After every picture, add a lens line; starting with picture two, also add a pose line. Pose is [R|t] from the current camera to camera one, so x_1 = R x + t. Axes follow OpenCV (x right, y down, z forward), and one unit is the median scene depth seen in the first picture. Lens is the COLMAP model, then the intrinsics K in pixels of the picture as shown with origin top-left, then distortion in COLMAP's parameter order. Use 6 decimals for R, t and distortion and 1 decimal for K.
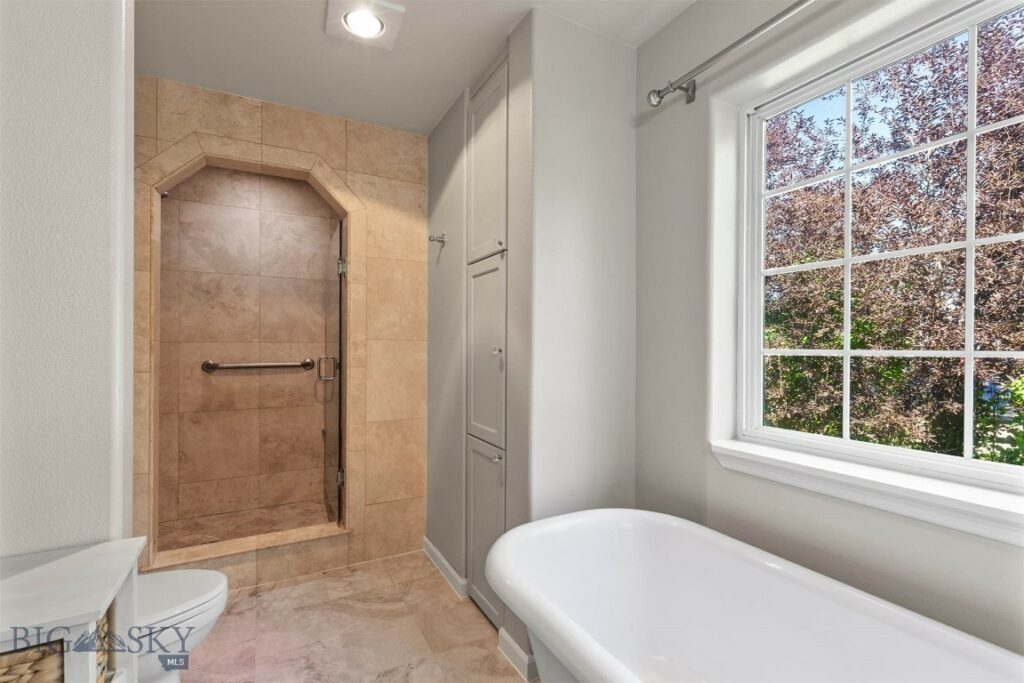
lens RADIAL K [[459.2, 0, 504.5], [0, 459.2, 342.6], [0, 0, 1]] dist [0.005215, -0.001851]
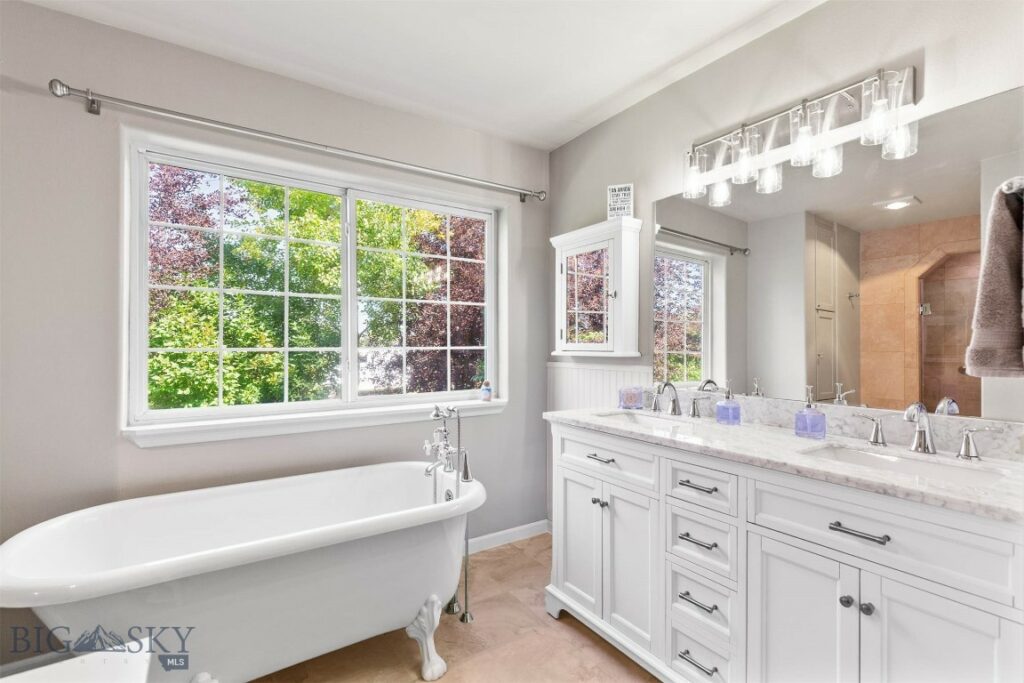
lens RADIAL K [[459.2, 0, 509.0], [0, 459.2, 346.7], [0, 0, 1]] dist [0.005215, -0.001851]
pose [[-0.104214, -0.001873, 0.994553, -0.760790], [-0.004406, 0.999989, 0.001421, 0.001756], [-0.994545, -0.004234, -0.104221, 0.169163]]
